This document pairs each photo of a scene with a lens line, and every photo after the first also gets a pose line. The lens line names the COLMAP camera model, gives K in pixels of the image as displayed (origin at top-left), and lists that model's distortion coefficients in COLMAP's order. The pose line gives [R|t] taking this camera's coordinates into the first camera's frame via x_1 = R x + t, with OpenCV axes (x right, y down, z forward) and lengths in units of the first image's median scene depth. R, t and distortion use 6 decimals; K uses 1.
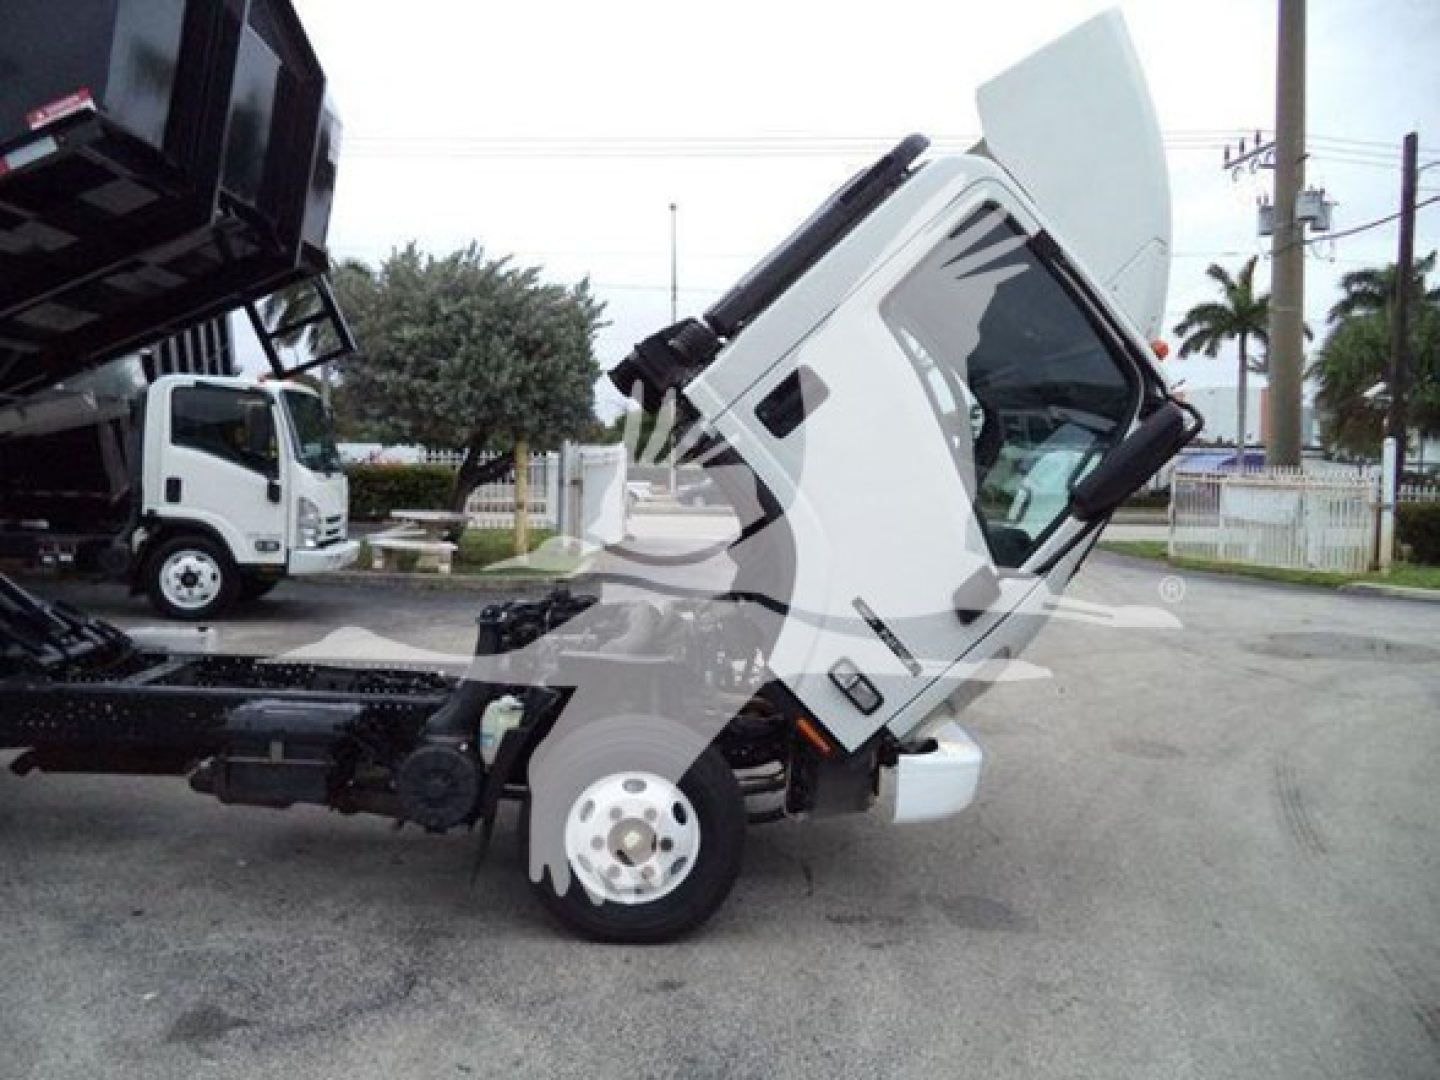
lens RADIAL K [[1166.4, 0, 730.8], [0, 1166.4, 540.9], [0, 0, 1]] dist [-0.019165, -0.008406]
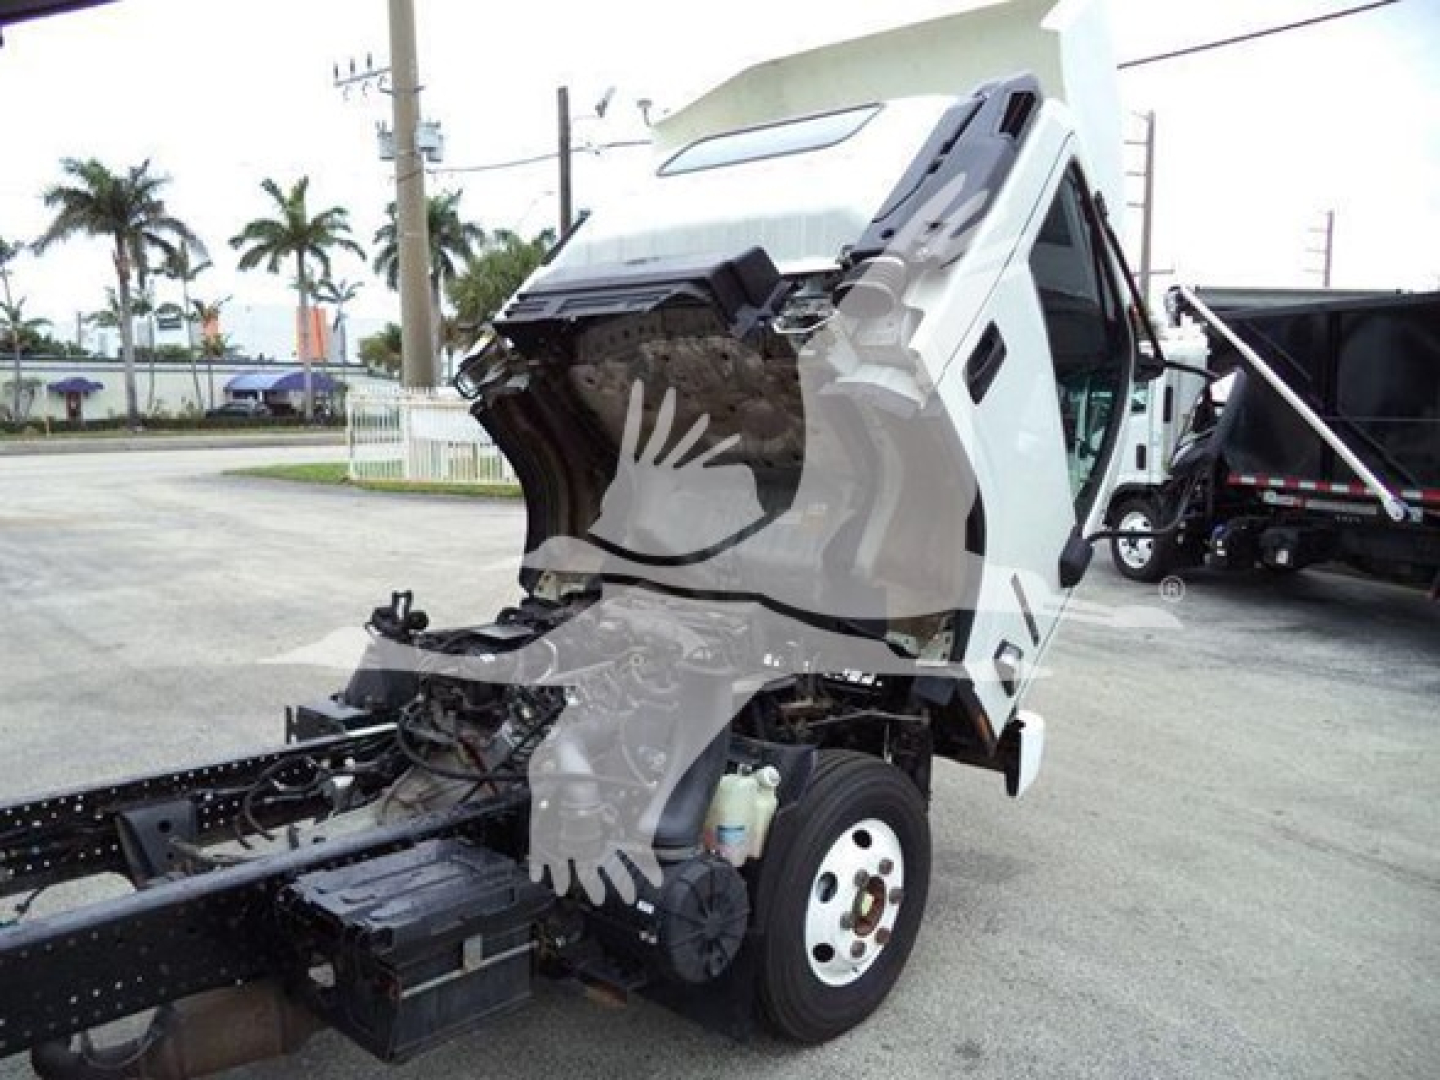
lens RADIAL K [[1166.4, 0, 709.0], [0, 1166.4, 528.5], [0, 0, 1]] dist [-0.019165, -0.008406]
pose [[0.705988, -0.094898, 0.701837, -0.102252], [0.051425, 0.995235, 0.082841, -0.011161], [-0.706354, -0.022393, 0.707504, 0.073246]]
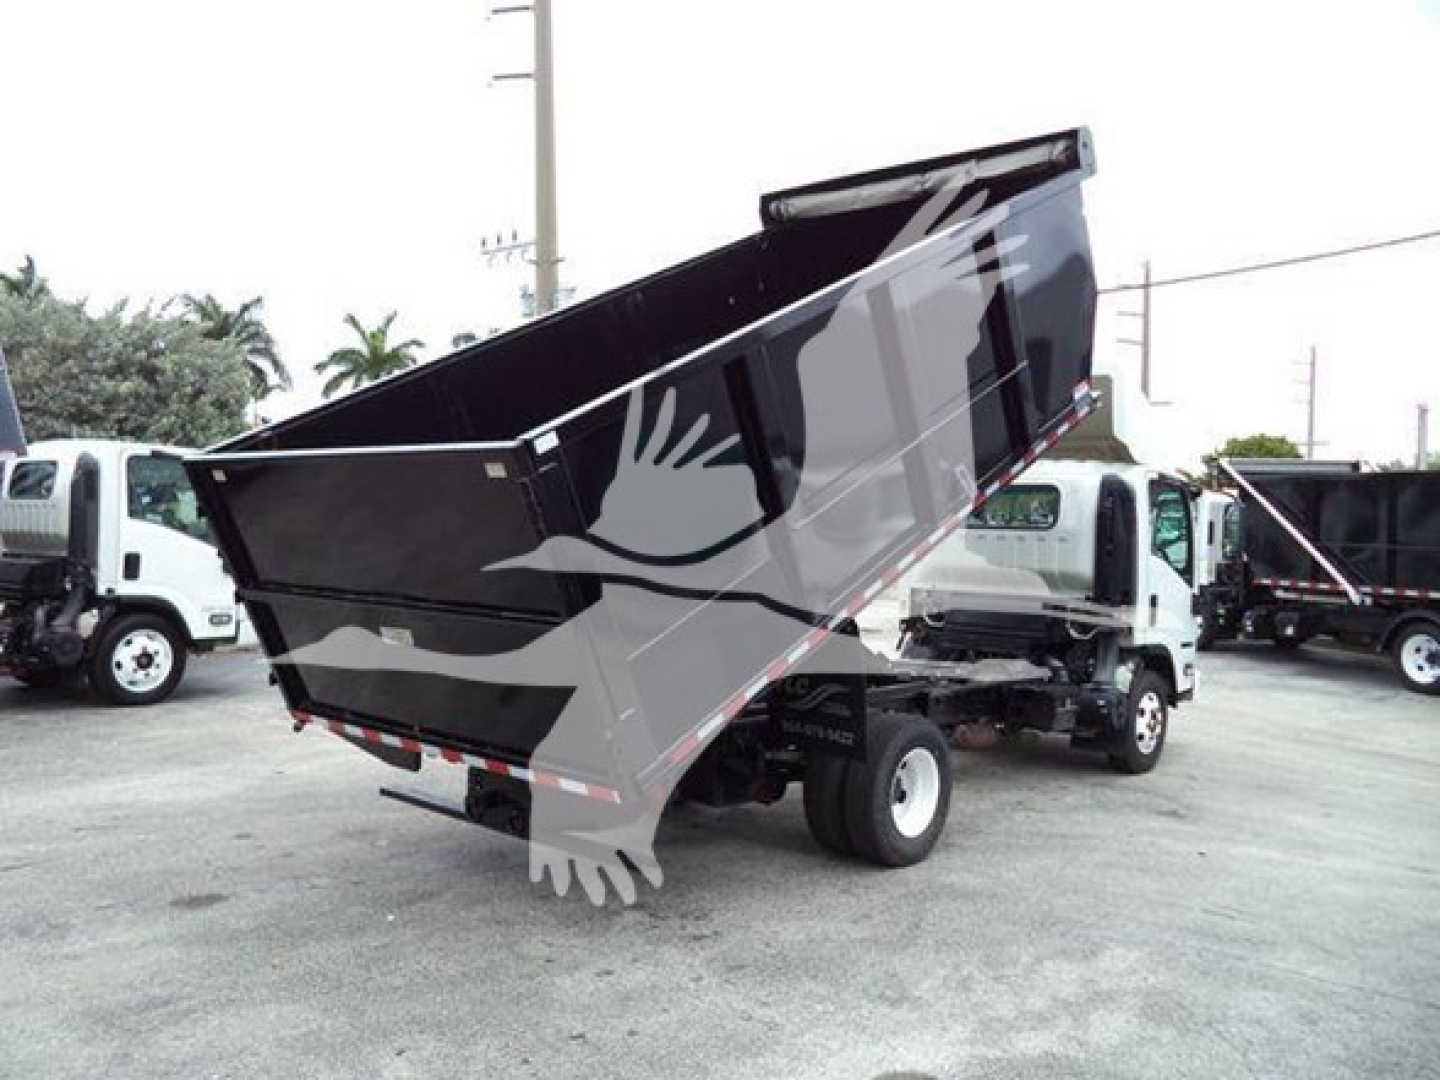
lens RADIAL K [[1166.4, 0, 724.3], [0, 1166.4, 535.2], [0, 0, 1]] dist [-0.019165, -0.008406]
pose [[0.694921, -0.022142, 0.718745, -0.328282], [0.040694, 0.999135, -0.008566, -0.016645], [-0.717933, 0.035202, 0.695221, 0.002933]]
